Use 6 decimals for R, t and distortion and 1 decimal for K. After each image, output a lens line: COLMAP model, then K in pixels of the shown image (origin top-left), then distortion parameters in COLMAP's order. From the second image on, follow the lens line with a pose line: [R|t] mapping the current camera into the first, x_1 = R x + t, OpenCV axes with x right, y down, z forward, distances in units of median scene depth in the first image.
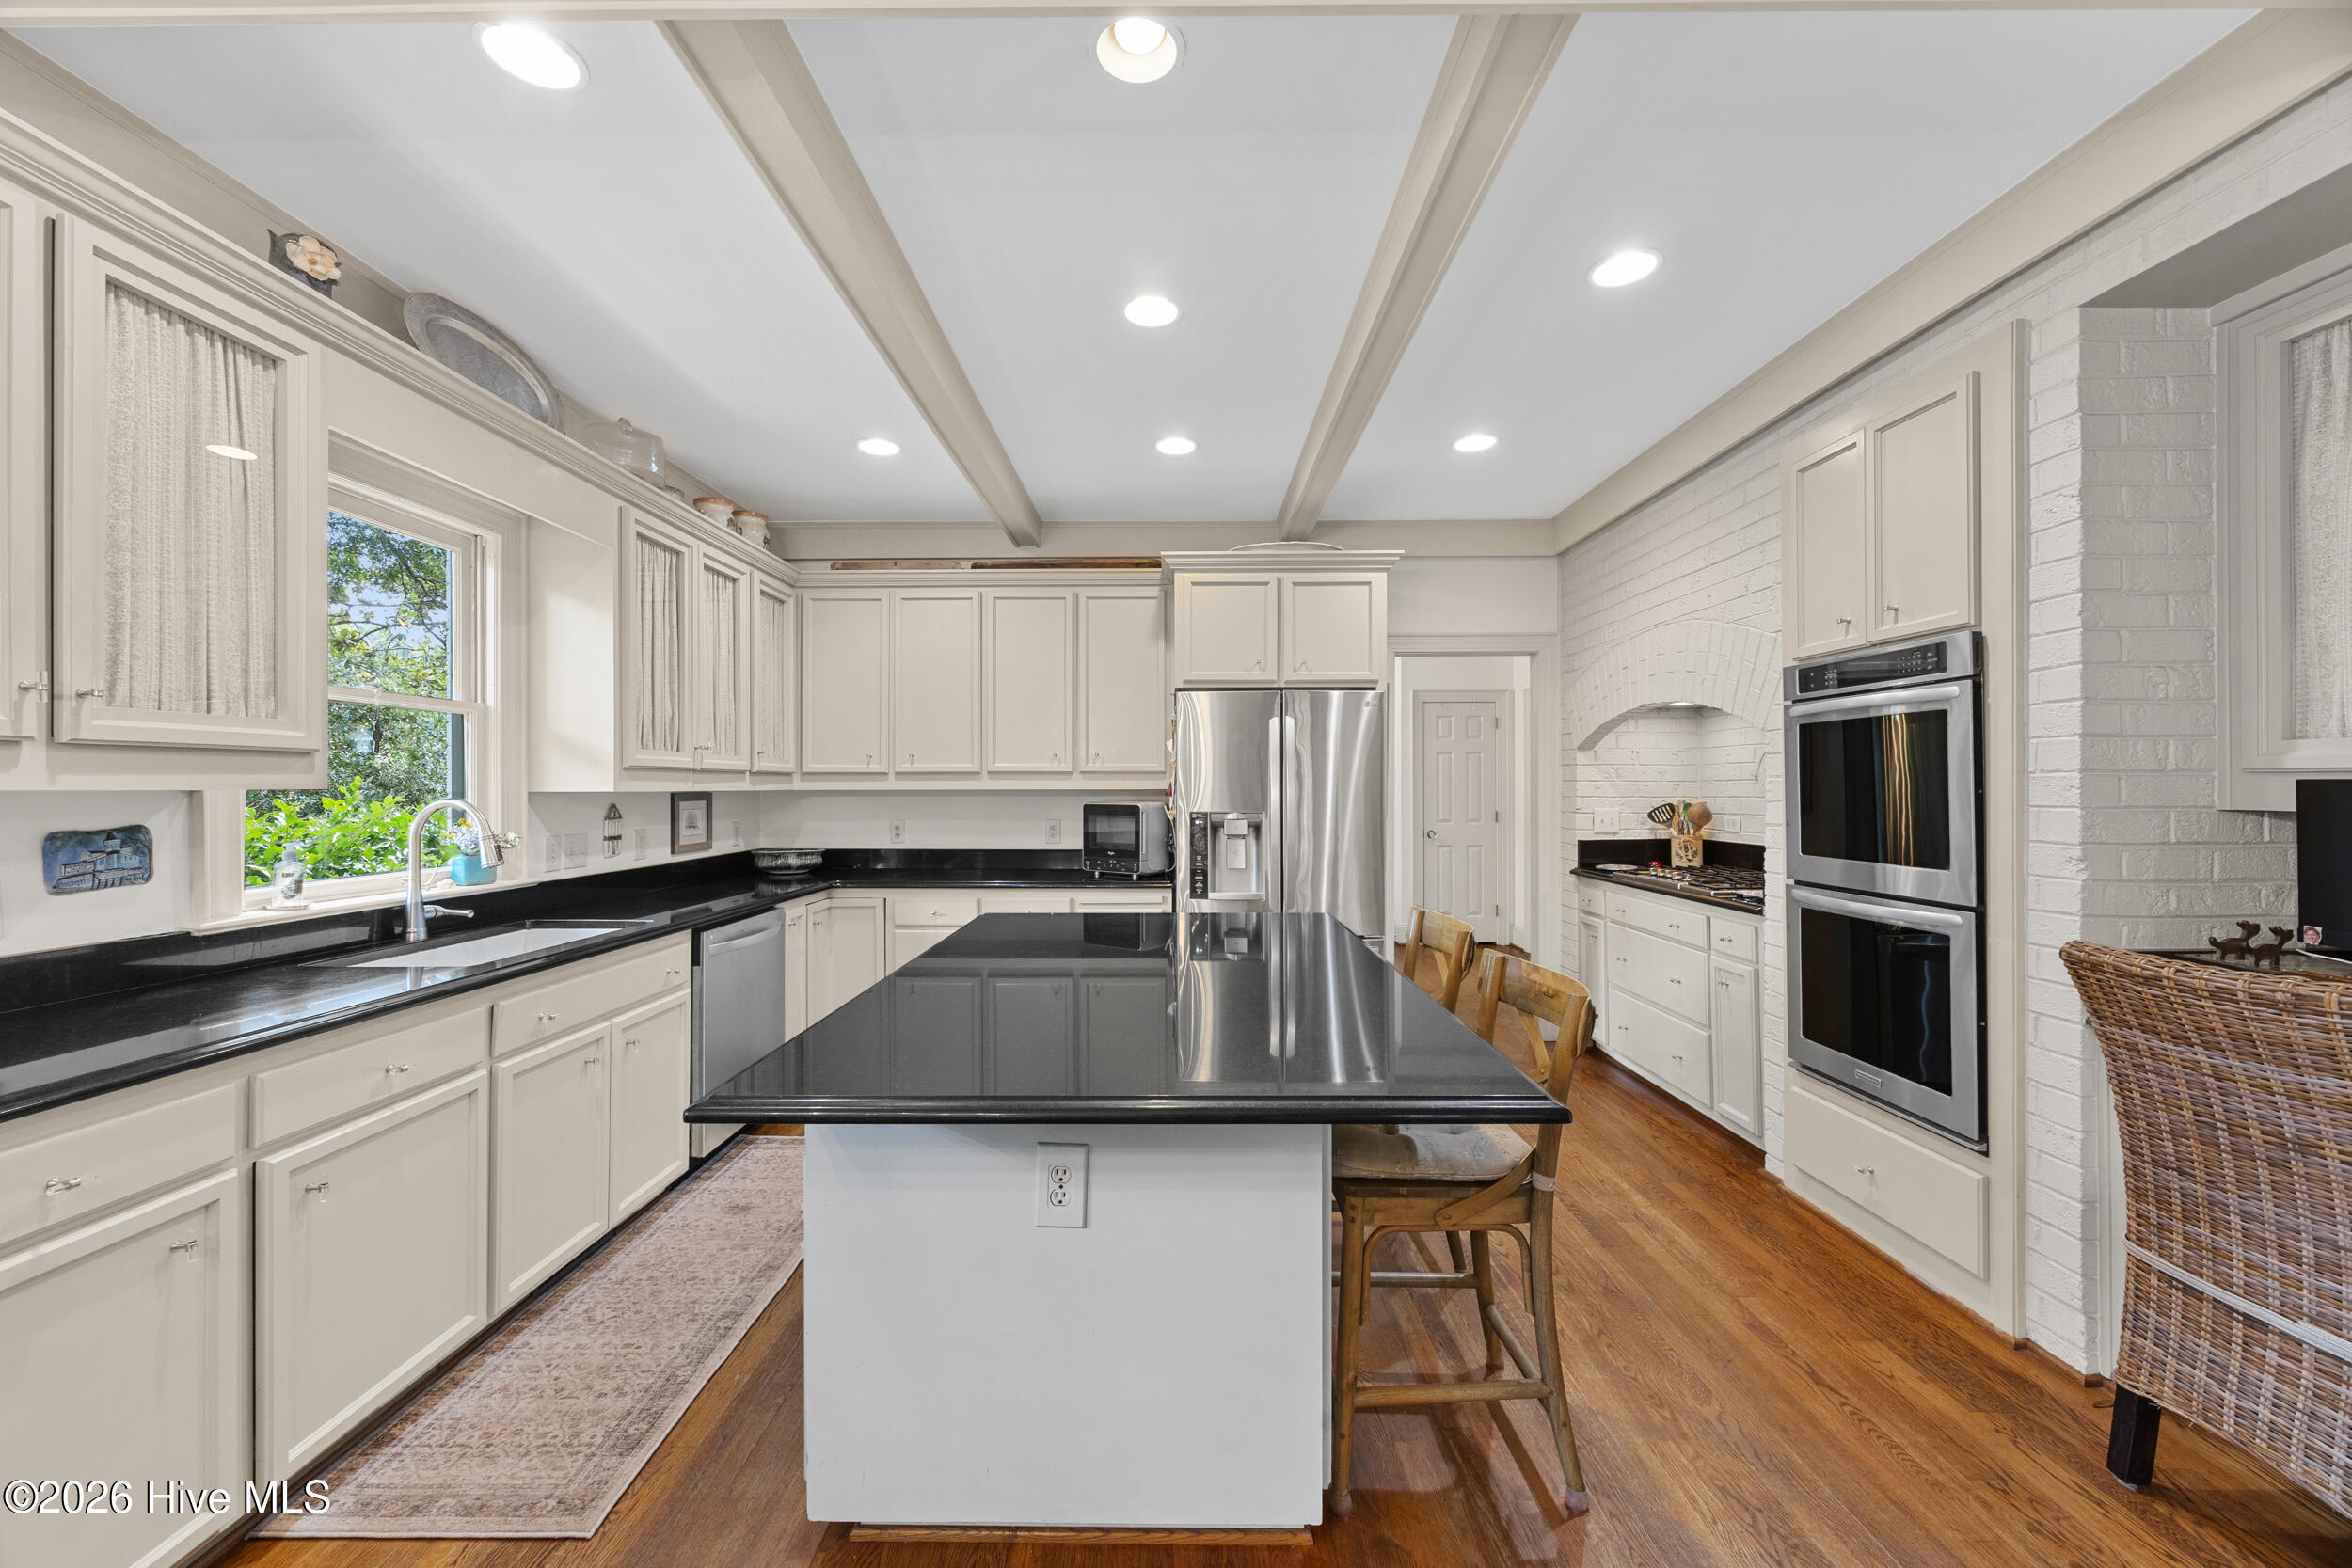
lens RADIAL K [[896.1, 0, 1173.7], [0, 896.1, 783.1], [0, 0, 1]] dist [-0.003182, -0.000467]
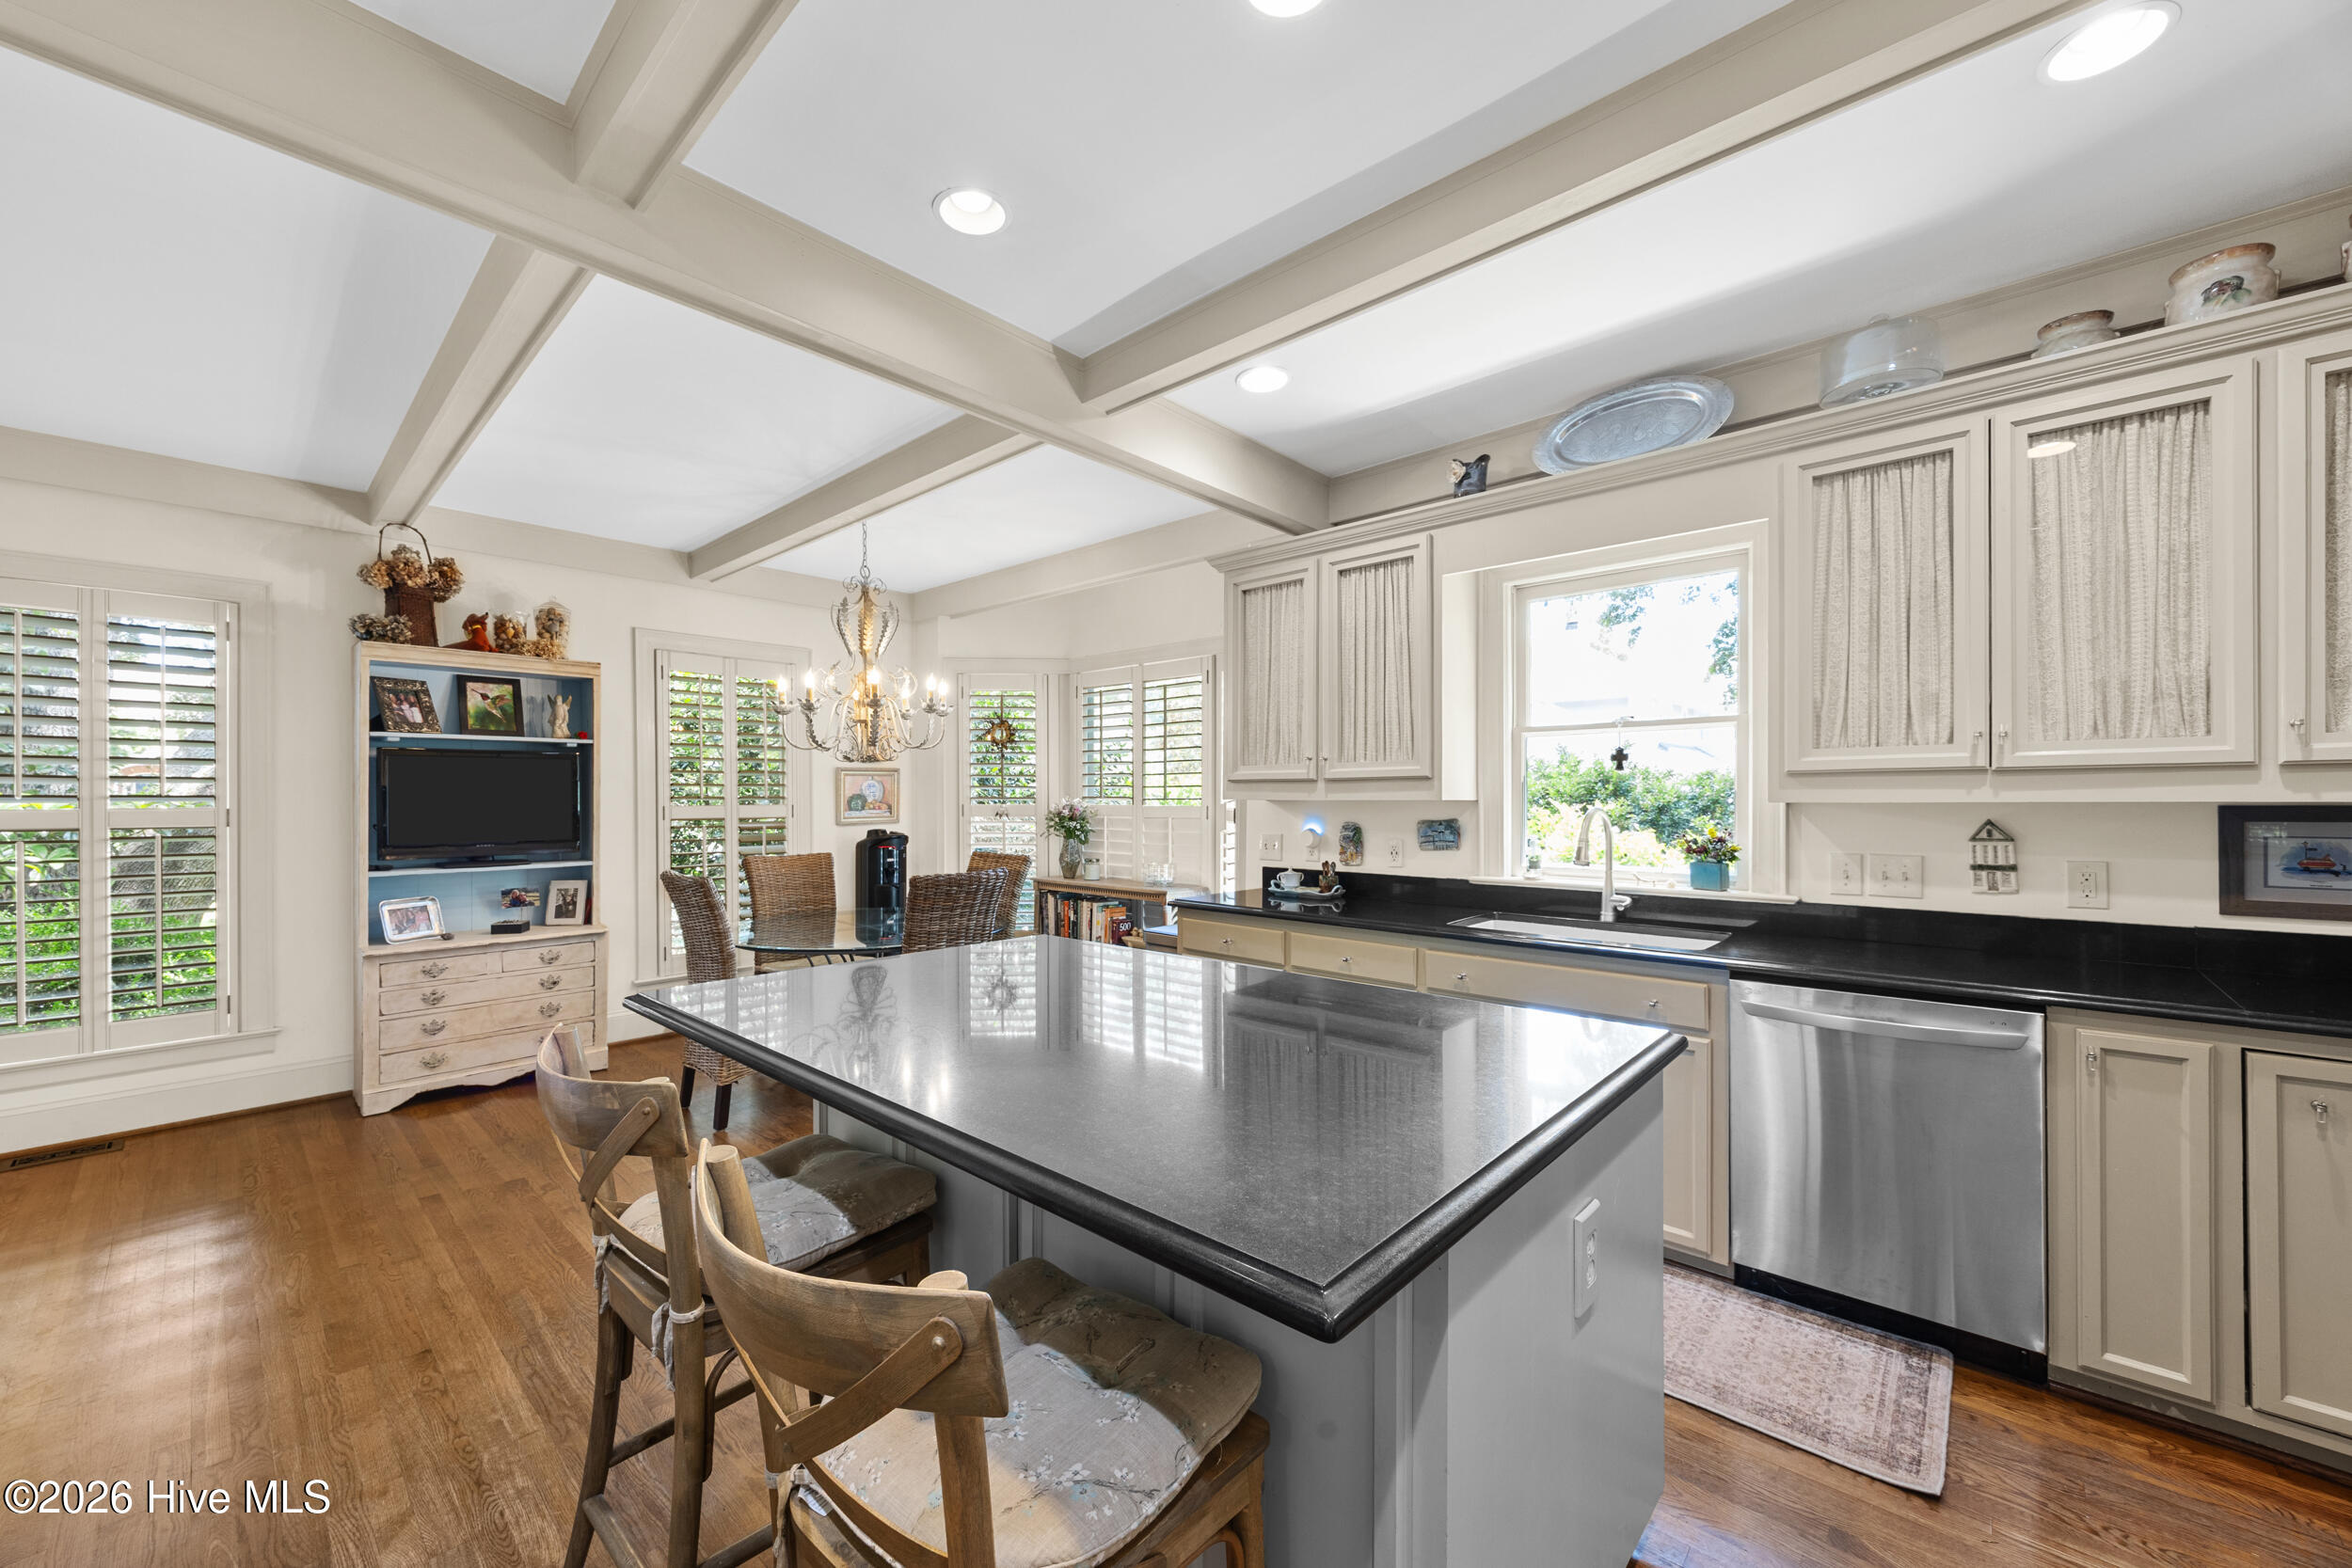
lens RADIAL K [[896.1, 0, 1174.8], [0, 896.1, 800.1], [0, 0, 1]] dist [-0.003182, -0.000467]
pose [[-0.672825, -0.001677, -0.739800, 0.363682], [0.004384, 0.999971, -0.006254, 0.009464], [0.739789, -0.007451, -0.672798, 1.075116]]
